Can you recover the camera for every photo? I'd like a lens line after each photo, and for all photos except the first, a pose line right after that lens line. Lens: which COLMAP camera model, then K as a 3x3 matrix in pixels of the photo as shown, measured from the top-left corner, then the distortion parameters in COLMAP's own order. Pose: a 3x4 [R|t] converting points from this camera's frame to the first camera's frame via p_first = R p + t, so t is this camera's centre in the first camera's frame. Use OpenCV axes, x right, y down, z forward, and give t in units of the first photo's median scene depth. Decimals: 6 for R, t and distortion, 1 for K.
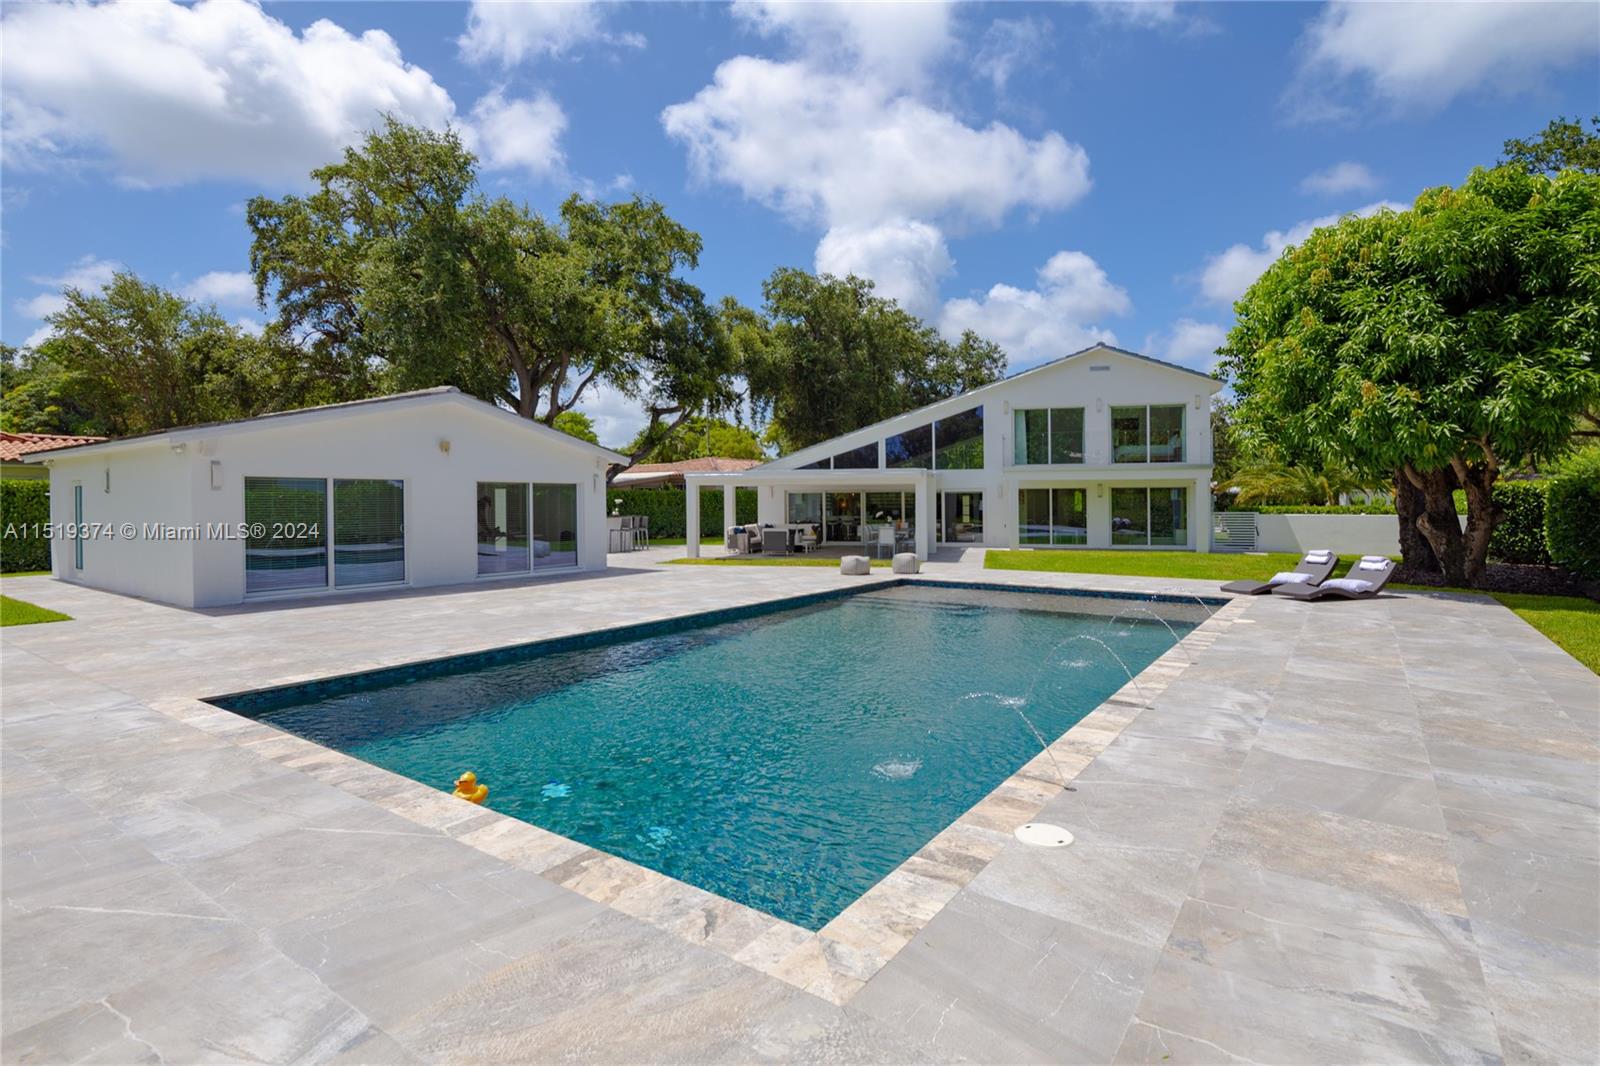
lens RADIAL K [[787.7, 0, 798.9], [0, 787.7, 483.7], [0, 0, 1]] dist [0.003186, -0.003242]
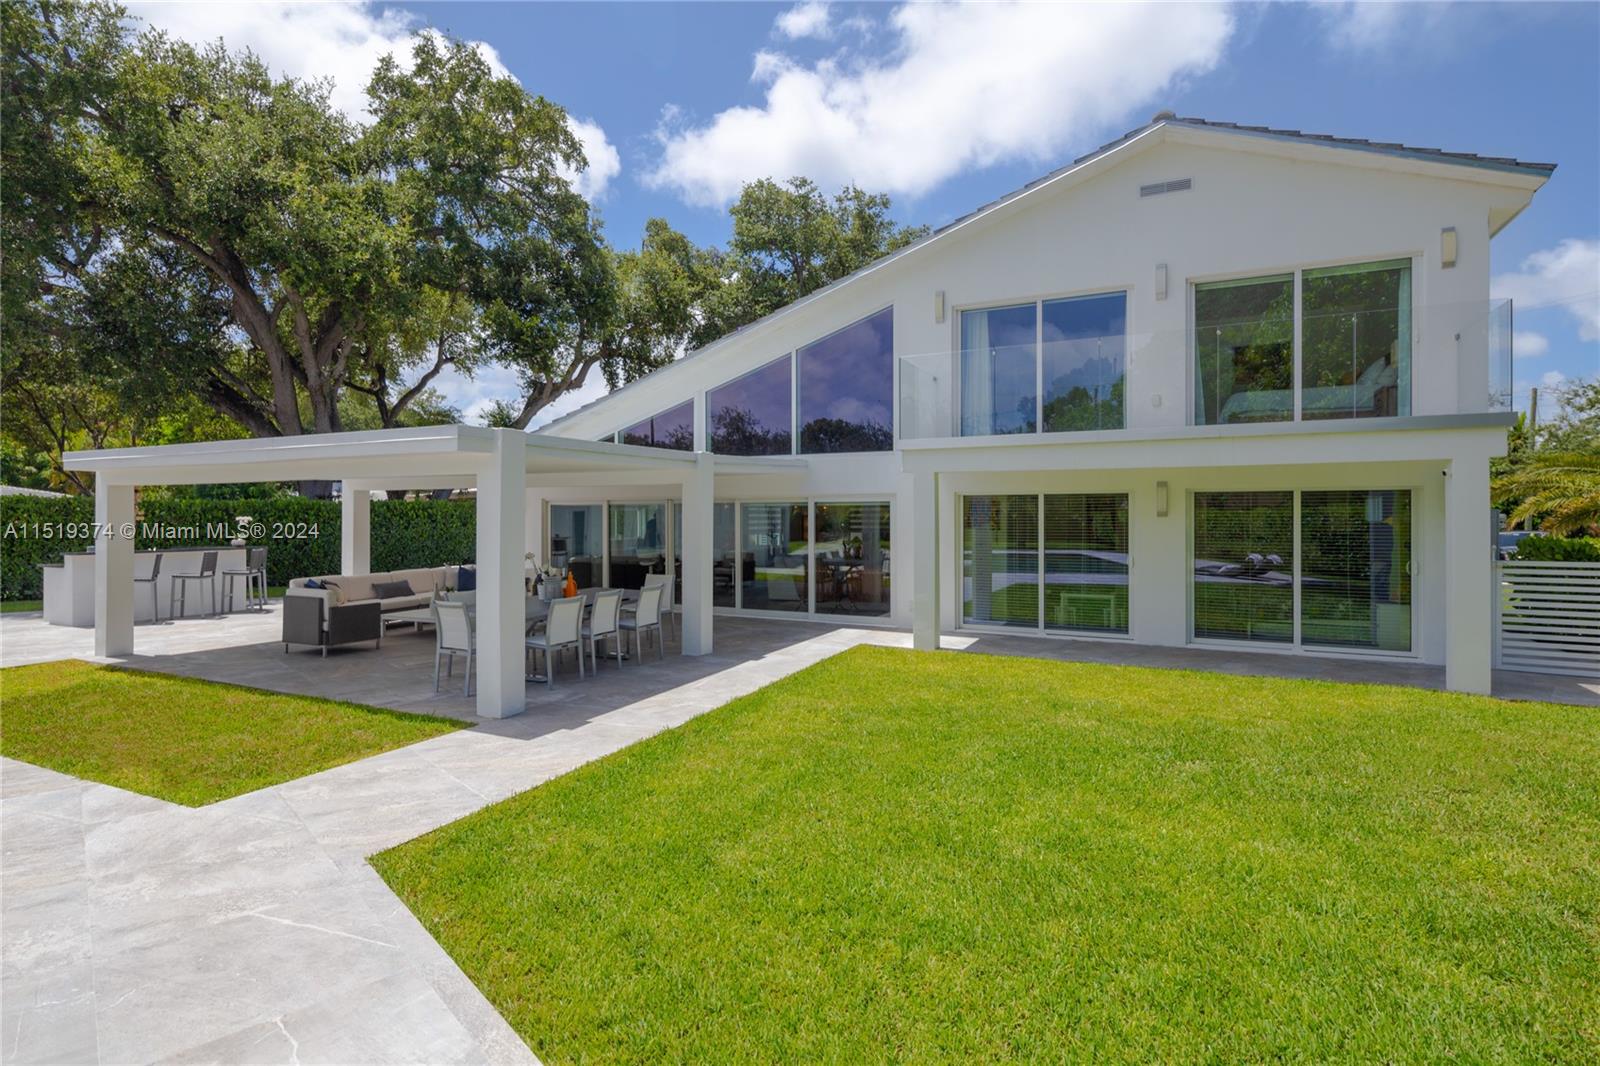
lens RADIAL K [[787.7, 0, 794.9], [0, 787.7, 509.5], [0, 0, 1]] dist [0.003186, -0.003242]
pose [[0.982307, 0.001973, -0.187265, 0.296825], [0.001424, 0.999837, 0.018000, 0.007711], [0.187270, -0.017948, 0.982144, 0.624179]]
